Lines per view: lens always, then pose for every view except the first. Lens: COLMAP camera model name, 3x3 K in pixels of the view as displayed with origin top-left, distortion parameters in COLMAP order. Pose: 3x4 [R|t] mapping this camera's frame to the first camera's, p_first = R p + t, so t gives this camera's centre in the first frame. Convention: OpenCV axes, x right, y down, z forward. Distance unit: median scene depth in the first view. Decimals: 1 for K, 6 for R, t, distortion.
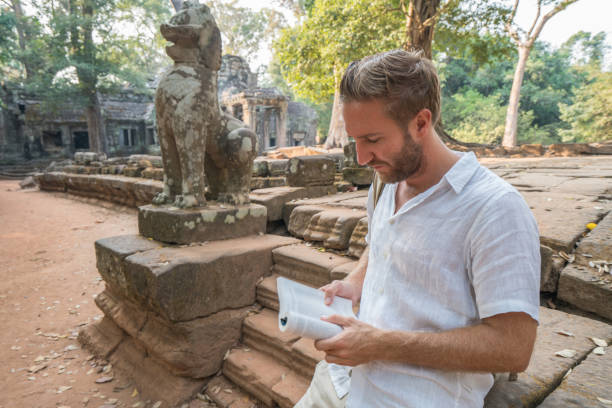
lens RADIAL K [[435.5, 0, 303.4], [0, 435.5, 207.3], [0, 0, 1]] dist [0.003770, 0.040992]
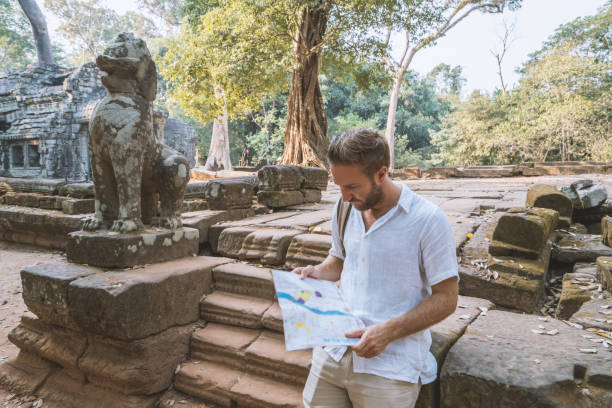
lens RADIAL K [[471.9, 0, 305.9], [0, 471.9, 206.7], [0, 0, 1]] dist [0.013149, 0.055787]
pose [[0.963698, -0.016236, 0.266500, -0.145076], [0.030616, 0.998285, -0.049891, 0.009178], [-0.265233, 0.056239, 0.962543, -0.178020]]
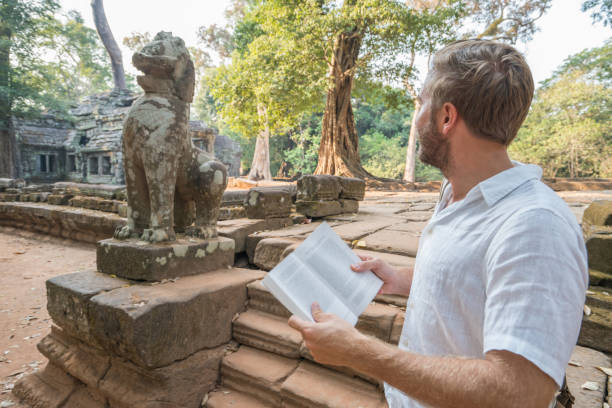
lens RADIAL K [[404.4, 0, 305.7], [0, 404.4, 206.5], [0, 0, 1]] dist [-0.009147, 0.038484]
pose [[0.979801, 0.010553, 0.199695, -0.116339], [0.002934, 0.997740, -0.067122, -0.015179], [-0.199952, 0.066352, 0.977556, 0.060552]]
